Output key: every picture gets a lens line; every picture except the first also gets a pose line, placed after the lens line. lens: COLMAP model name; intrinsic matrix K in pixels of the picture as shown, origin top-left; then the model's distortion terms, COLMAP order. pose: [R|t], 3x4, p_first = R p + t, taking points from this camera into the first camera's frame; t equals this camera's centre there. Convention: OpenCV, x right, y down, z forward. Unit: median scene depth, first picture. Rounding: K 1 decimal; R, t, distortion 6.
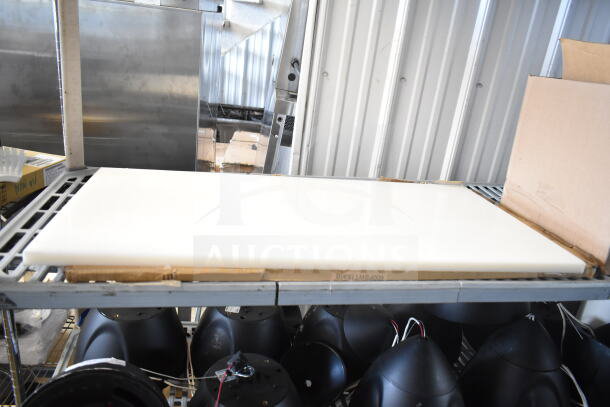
lens RADIAL K [[456.0, 0, 305.0], [0, 456.0, 203.5], [0, 0, 1]] dist [-0.008263, 0.011324]
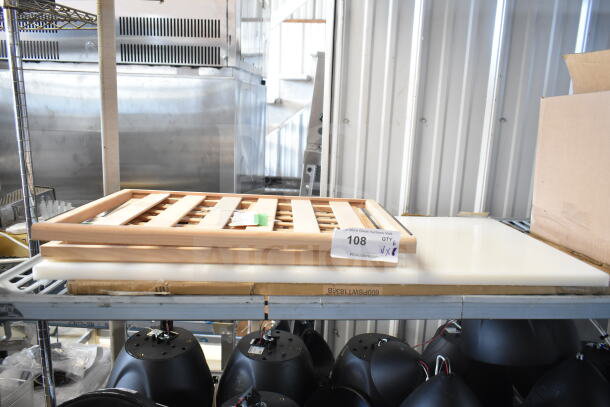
lens RADIAL K [[456.0, 0, 305.0], [0, 456.0, 203.5], [0, 0, 1]] dist [-0.008263, 0.011324]
pose [[0.988383, -0.053899, -0.142106, 0.107039], [0.029930, 0.985722, -0.165698, 0.085800], [0.149008, 0.159520, 0.975884, -0.001023]]
